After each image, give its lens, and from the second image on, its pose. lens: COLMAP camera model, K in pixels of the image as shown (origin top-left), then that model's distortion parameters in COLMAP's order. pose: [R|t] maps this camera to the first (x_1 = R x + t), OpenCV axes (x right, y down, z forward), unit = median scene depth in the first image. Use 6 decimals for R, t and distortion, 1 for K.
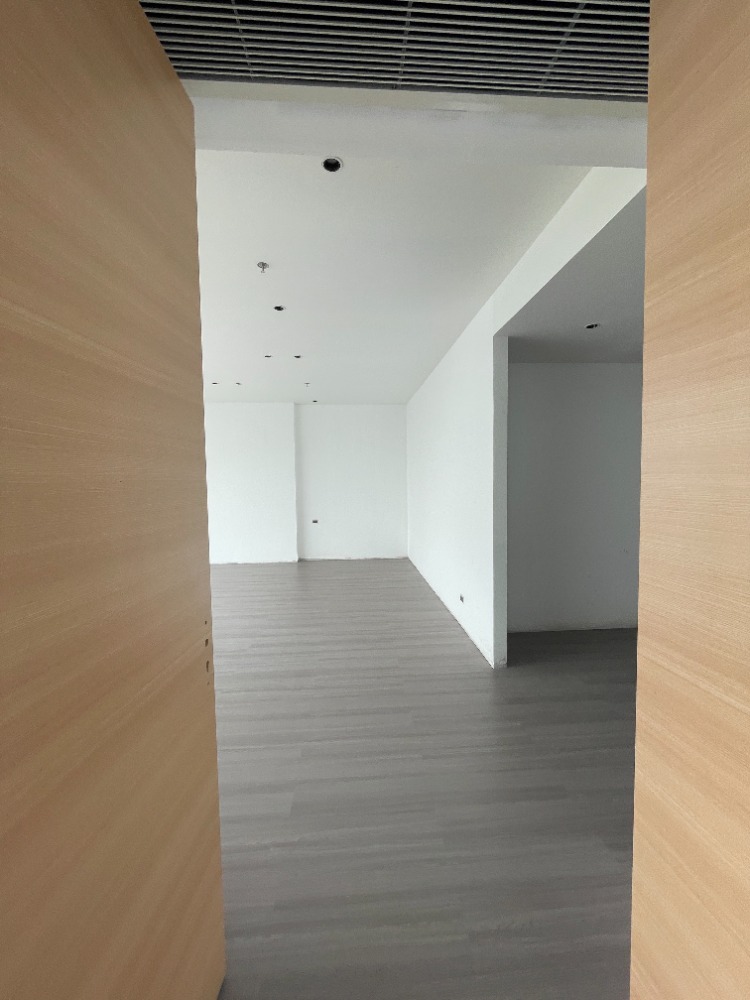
lens RADIAL K [[404.1, 0, 375.0], [0, 404.1, 500.0], [0, 0, 1]] dist [-0.001524, 0.000302]
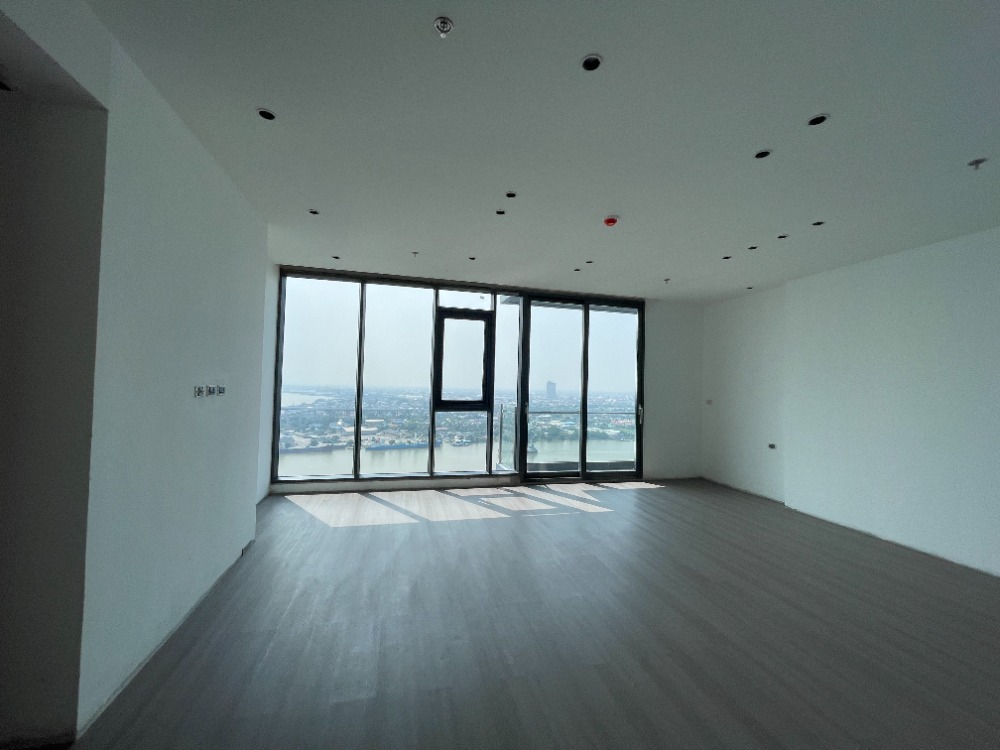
lens RADIAL K [[402.0, 0, 500.0], [0, 402.0, 375.0], [0, 0, 1]] dist [-0.005128, 0.000212]
pose [[0.174083, -0.006943, -0.984707, 0.208305], [-0.078730, 0.996676, -0.020945, -0.028189], [0.981579, 0.081172, 0.172957, 0.635561]]
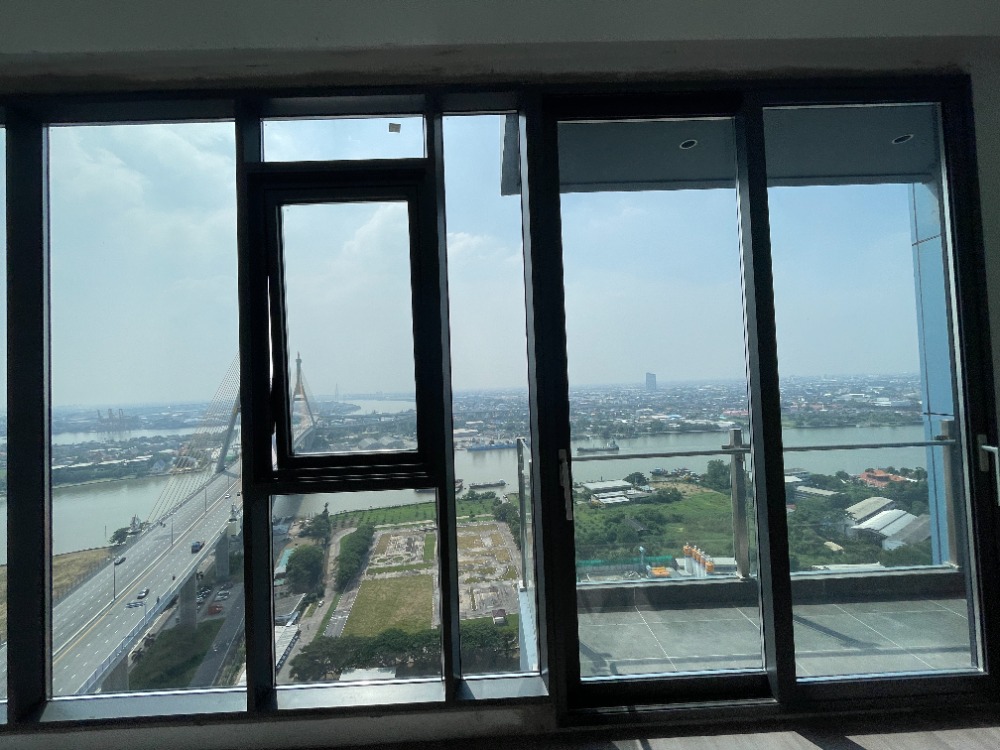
lens RADIAL K [[404.1, 0, 500.9], [0, 404.1, 373.4], [0, 0, 1]] dist [-0.001524, 0.000302]
pose [[-0.052801, -0.011107, -0.998543, -0.754664], [-0.010645, 0.999888, -0.010559, -0.046126], [0.998548, 0.010072, -0.052913, 0.942654]]
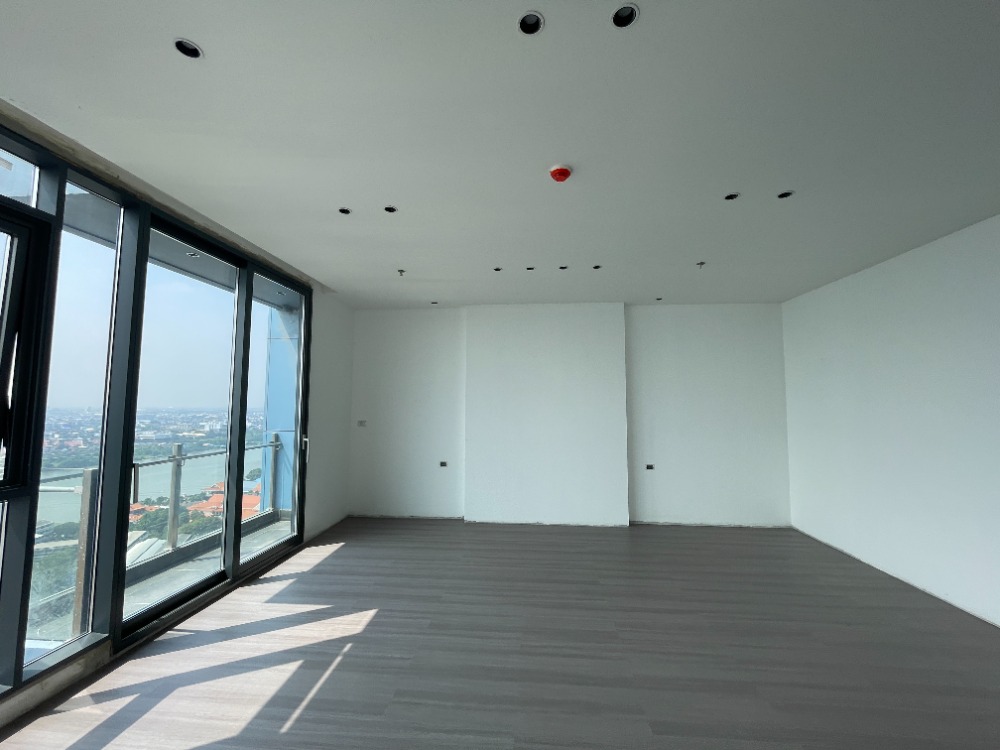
lens RADIAL K [[404.1, 0, 500.9], [0, 404.1, 373.4], [0, 0, 1]] dist [-0.001524, 0.000302]
pose [[0.988075, 0.003260, -0.153938, -0.537143], [-0.022458, 0.992135, -0.123145, -0.030198], [0.152326, 0.125134, 0.980377, 0.448341]]
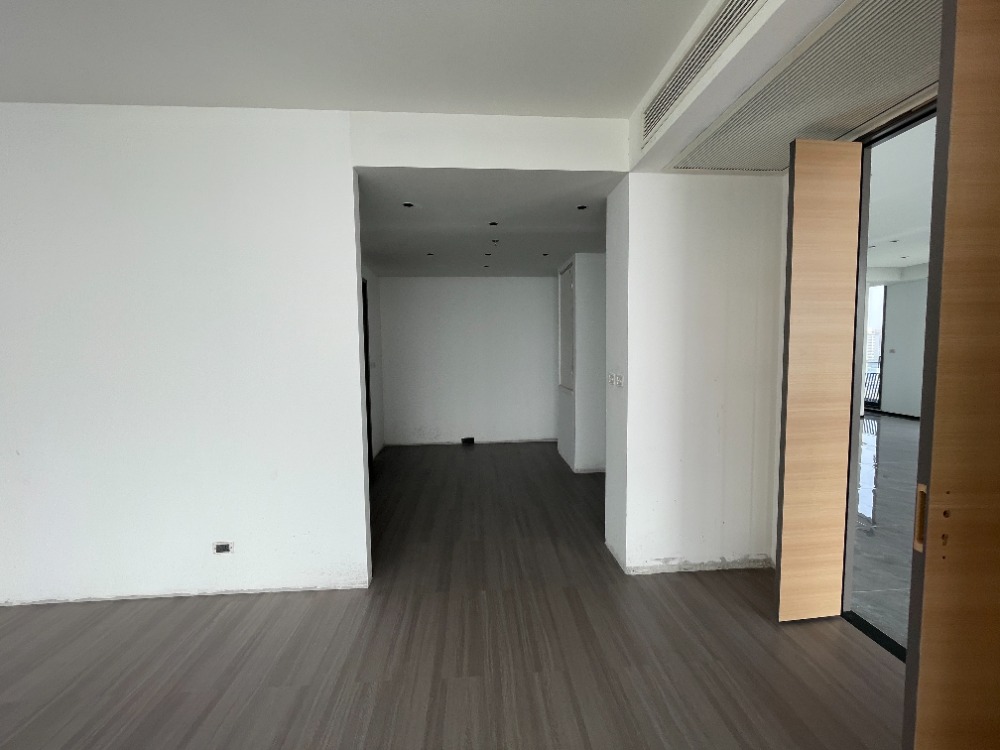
lens RADIAL K [[404.1, 0, 500.9], [0, 404.1, 373.4], [0, 0, 1]] dist [-0.001524, 0.000302]
pose [[0.000477, -0.056120, 0.998424, -0.365512], [0.060921, 0.996571, 0.055987, -0.027139], [-0.998142, 0.060798, 0.003894, 0.539416]]
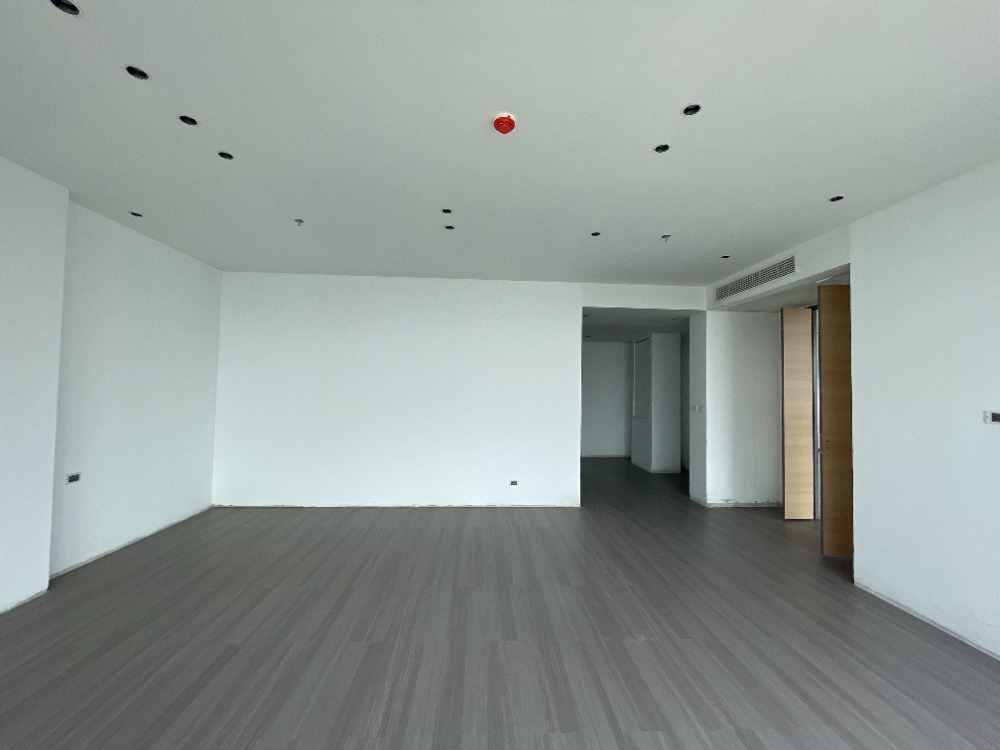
lens RADIAL K [[405.5, 0, 502.4], [0, 405.5, 374.6], [0, 0, 1]] dist [-0.000101, 0.000080]
pose [[0.008453, 0.045680, 0.998920, -1.030129], [0.032590, 0.998413, -0.045933, -0.037669], [-0.999433, 0.032943, 0.006951, 0.976895]]
